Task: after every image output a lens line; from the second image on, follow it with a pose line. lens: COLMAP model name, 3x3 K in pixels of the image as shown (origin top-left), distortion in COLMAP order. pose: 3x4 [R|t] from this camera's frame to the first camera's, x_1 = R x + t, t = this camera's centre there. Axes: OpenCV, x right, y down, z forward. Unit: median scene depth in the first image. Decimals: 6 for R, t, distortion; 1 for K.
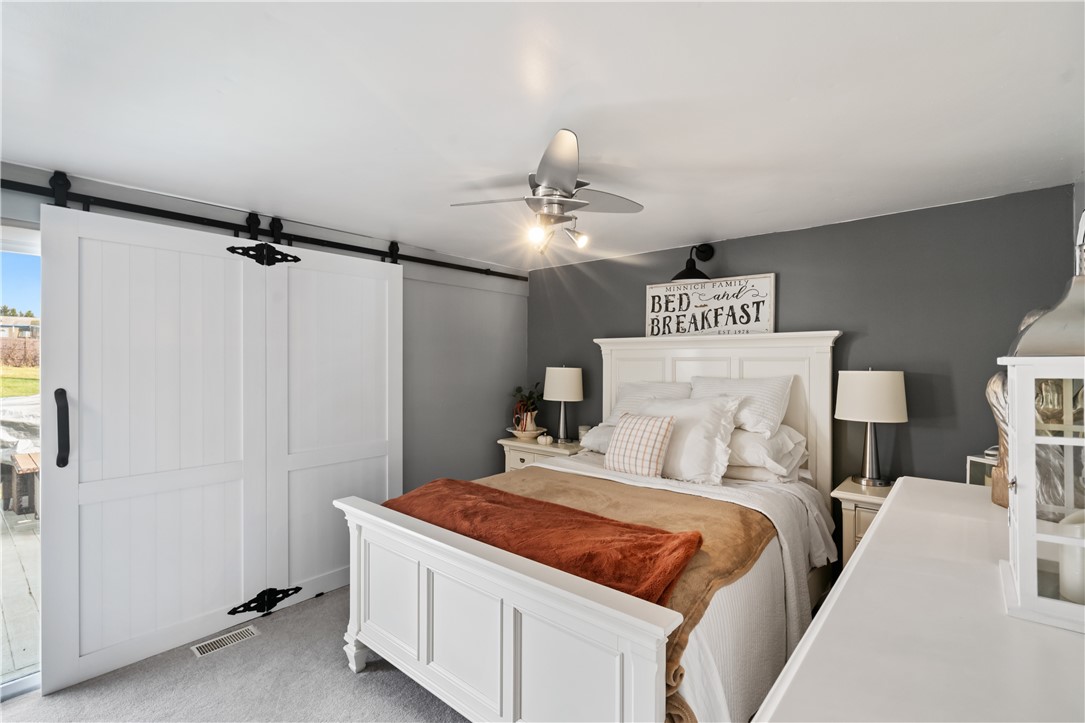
lens RADIAL K [[490.3, 0, 537.2], [0, 490.3, 366.8], [0, 0, 1]] dist [-0.003545, 0.002075]
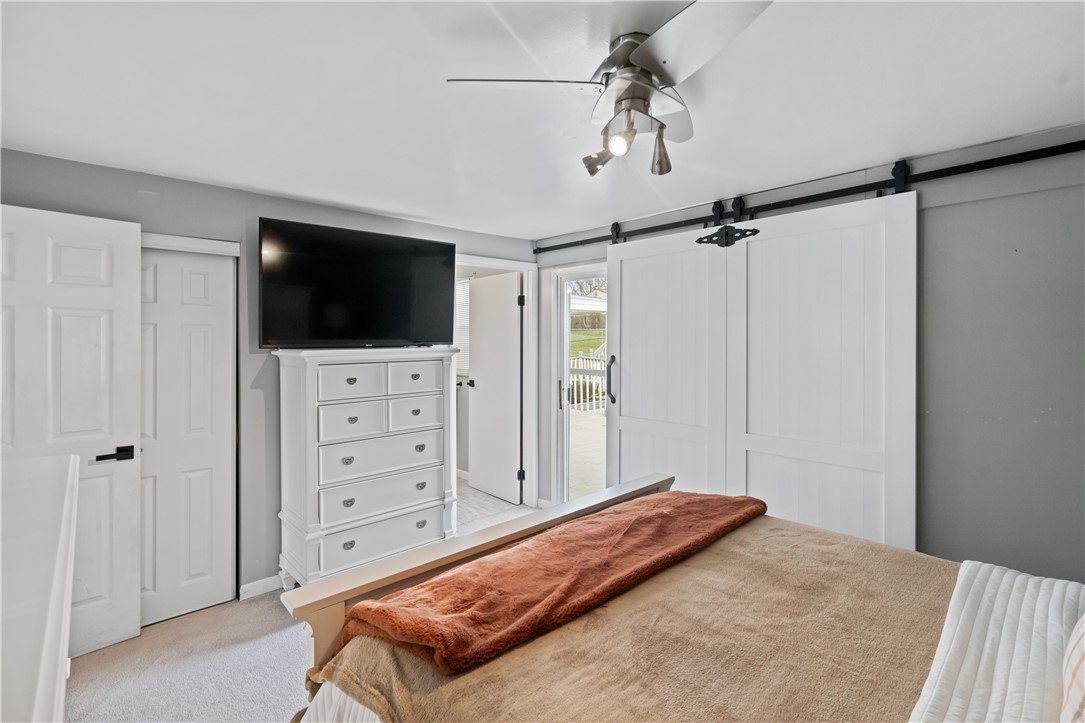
lens RADIAL K [[490.3, 0, 511.9], [0, 490.3, 342.0], [0, 0, 1]] dist [-0.003545, 0.002075]
pose [[-0.126476, 0.015757, -0.991845, 0.534137], [0.000817, 0.999875, 0.015780, -0.020536], [0.991969, 0.001186, -0.126473, 0.665215]]
